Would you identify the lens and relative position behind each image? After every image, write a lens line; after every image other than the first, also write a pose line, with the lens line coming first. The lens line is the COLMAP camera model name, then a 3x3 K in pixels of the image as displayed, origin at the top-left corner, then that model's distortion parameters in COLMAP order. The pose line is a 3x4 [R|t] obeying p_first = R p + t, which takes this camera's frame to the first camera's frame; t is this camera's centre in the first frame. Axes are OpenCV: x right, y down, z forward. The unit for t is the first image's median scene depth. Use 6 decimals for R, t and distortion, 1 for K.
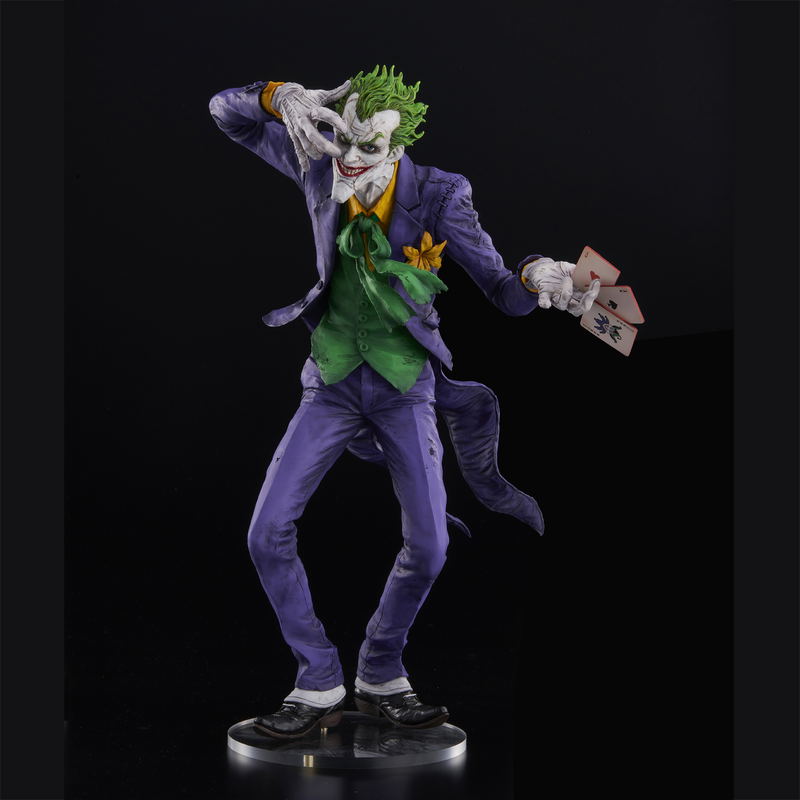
lens RADIAL K [[2812.2, 0, 400.0], [0, 2812.2, 400.0], [0, 0, 1]] dist [-0.173957, -1.456327]
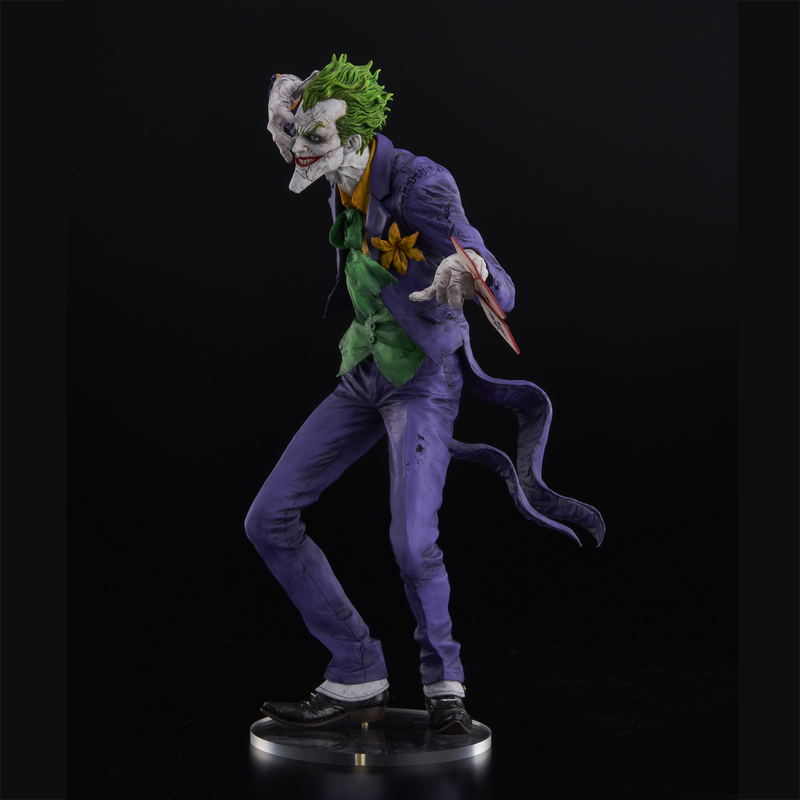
lens RADIAL K [[2812.2, 0, 400.0], [0, 2812.2, 400.0], [0, 0, 1]] dist [-0.173957, -1.456327]
pose [[0.808457, 0.040595, -0.587153, 0.585706], [-0.045163, 0.998956, 0.006880, -0.004920], [0.586820, 0.020956, 0.809446, 0.208442]]
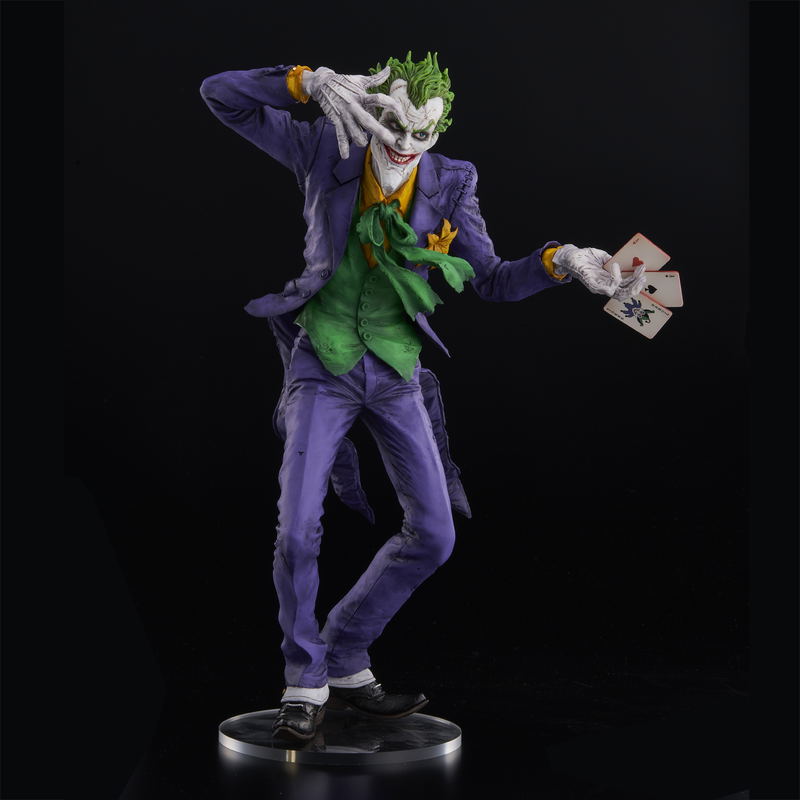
lens RADIAL K [[2812.2, 0, 400.0], [0, 2812.2, 400.0], [0, 0, 1]] dist [-0.173957, -1.456327]
pose [[0.892612, -0.035951, 0.449390, -0.453150], [0.029453, 0.999336, 0.021444, -0.017462], [-0.449862, -0.005905, 0.893078, 0.115665]]
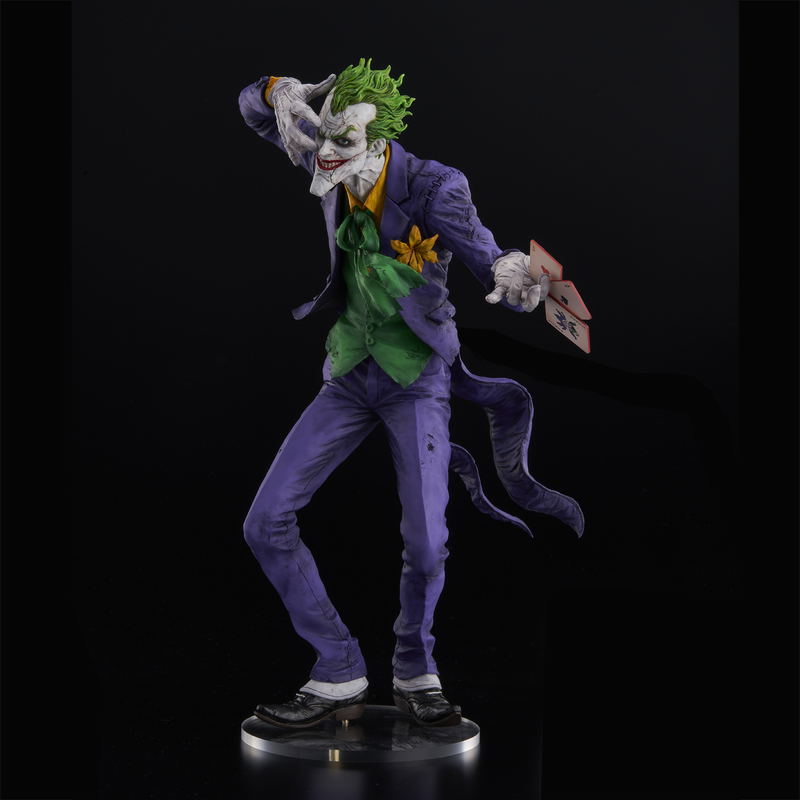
lens RADIAL K [[2812.2, 0, 400.0], [0, 2812.2, 400.0], [0, 0, 1]] dist [-0.173957, -1.456327]
pose [[0.952594, 0.021841, -0.303461, 0.305765], [-0.022690, 0.999742, 0.000729, 0.001255], [0.303399, 0.006192, 0.952844, 0.051444]]
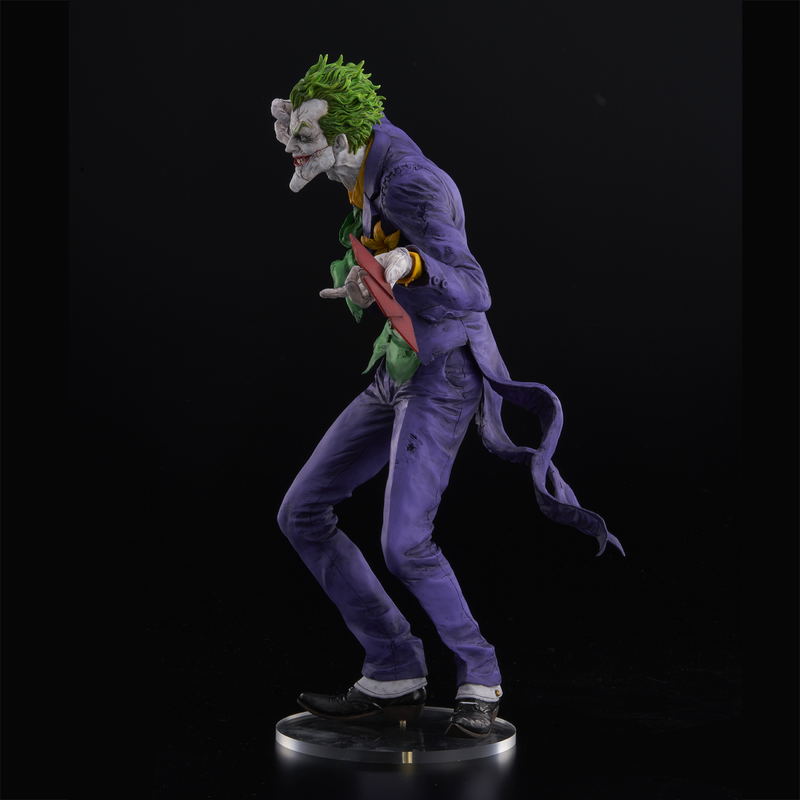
lens RADIAL K [[2812.2, 0, 400.0], [0, 2812.2, 400.0], [0, 0, 1]] dist [-0.173957, -1.456327]
pose [[0.513848, 0.054731, -0.856134, 0.854817], [-0.068592, 0.997389, 0.022593, -0.020102], [0.855135, 0.047115, 0.516260, 0.498803]]
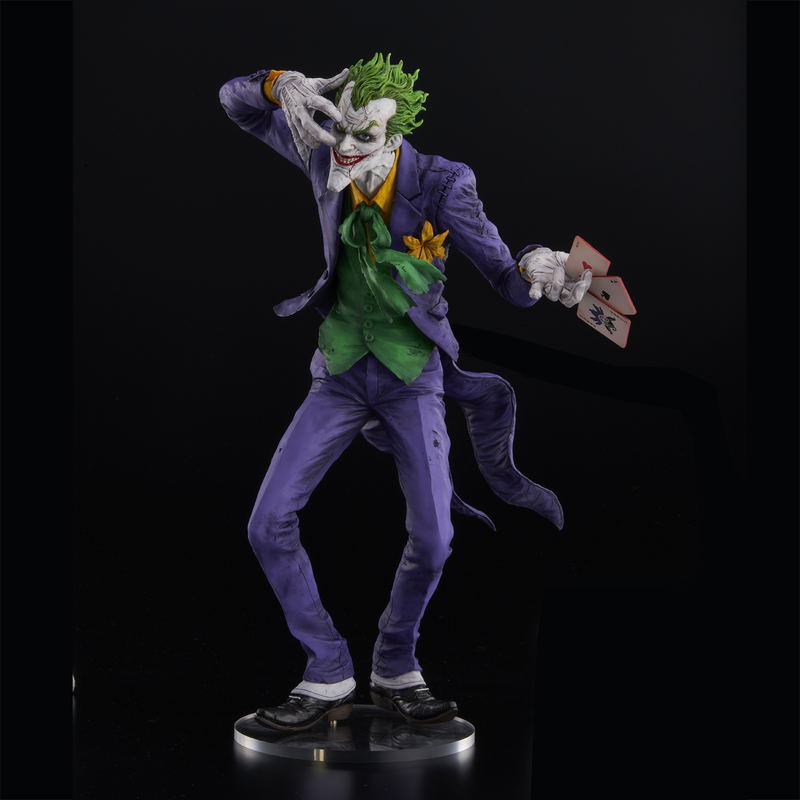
lens RADIAL K [[2812.2, 0, 400.0], [0, 2812.2, 400.0], [0, 0, 1]] dist [-0.173957, -1.456327]
pose [[0.995168, 0.007274, -0.097913, 0.096671], [-0.007059, 0.999972, 0.002548, 0.000627], [0.097929, -0.001845, 0.995192, 0.014359]]
